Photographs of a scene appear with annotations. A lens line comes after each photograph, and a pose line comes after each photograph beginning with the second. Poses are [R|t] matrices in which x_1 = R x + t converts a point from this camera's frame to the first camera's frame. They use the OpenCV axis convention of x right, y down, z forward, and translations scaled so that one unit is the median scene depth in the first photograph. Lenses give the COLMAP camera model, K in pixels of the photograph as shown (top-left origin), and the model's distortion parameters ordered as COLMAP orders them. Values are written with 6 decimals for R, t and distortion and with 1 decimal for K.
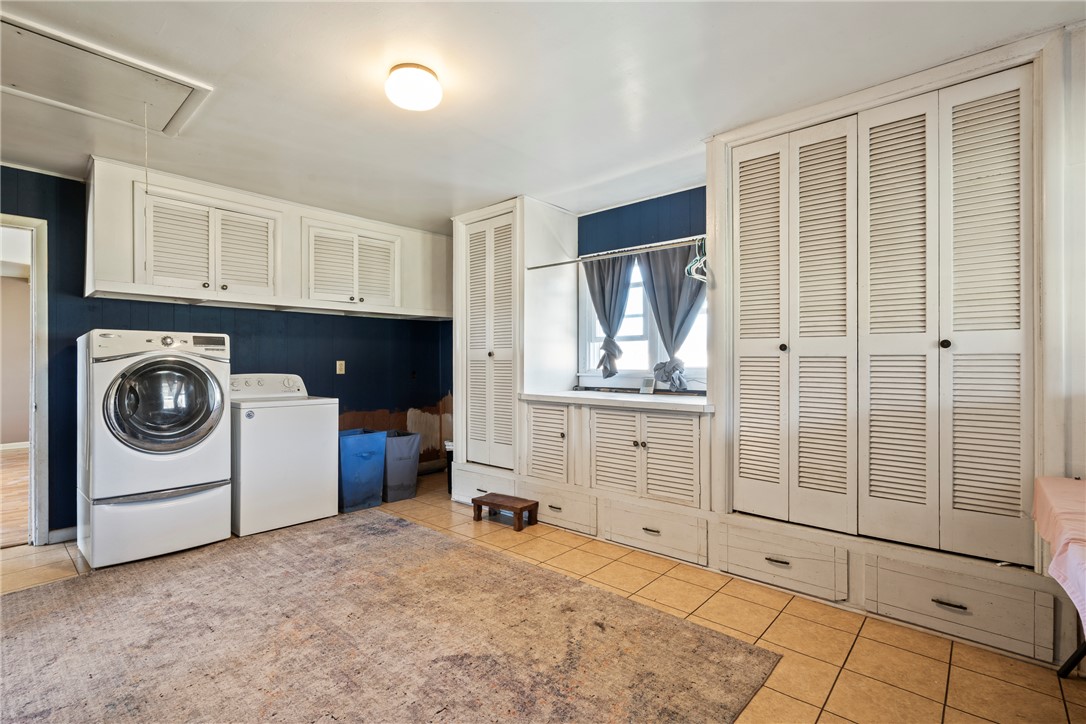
lens RADIAL K [[502.3, 0, 543.4], [0, 502.3, 359.3], [0, 0, 1]] dist [-0.008340, 0.002439]
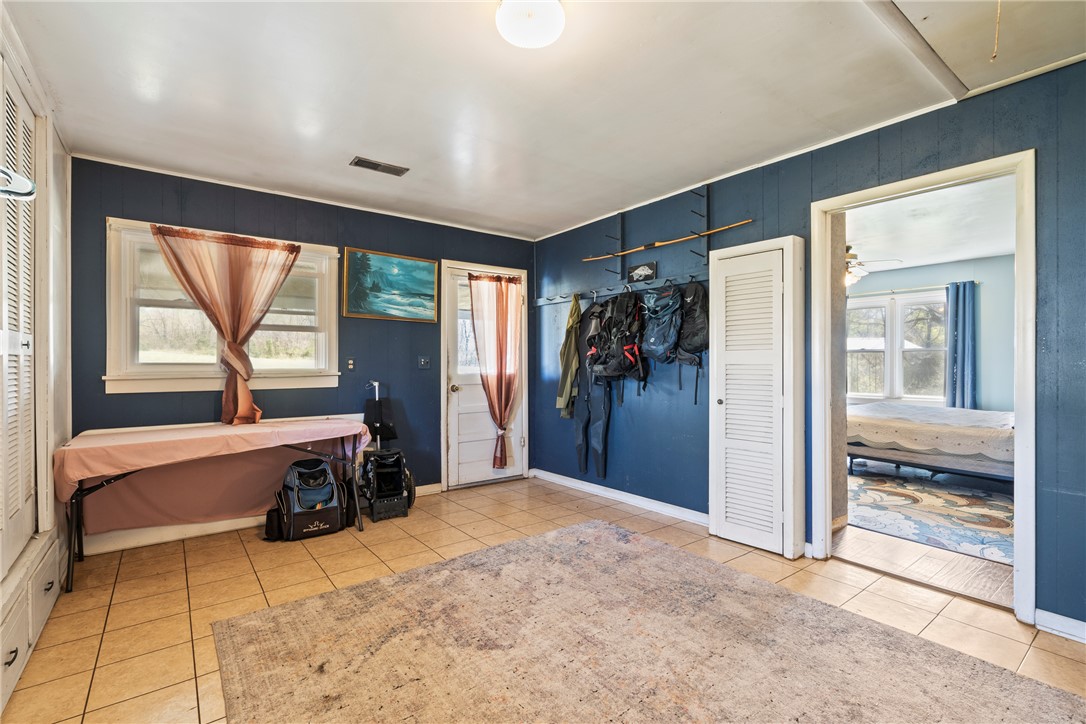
lens RADIAL K [[502.3, 0, 538.6], [0, 502.3, 367.2], [0, 0, 1]] dist [-0.008340, 0.002439]
pose [[-0.979830, 0.001441, 0.199829, -0.481031], [0.004080, 0.999910, 0.012798, 0.006788], [-0.199793, 0.013355, -0.979747, 1.997729]]
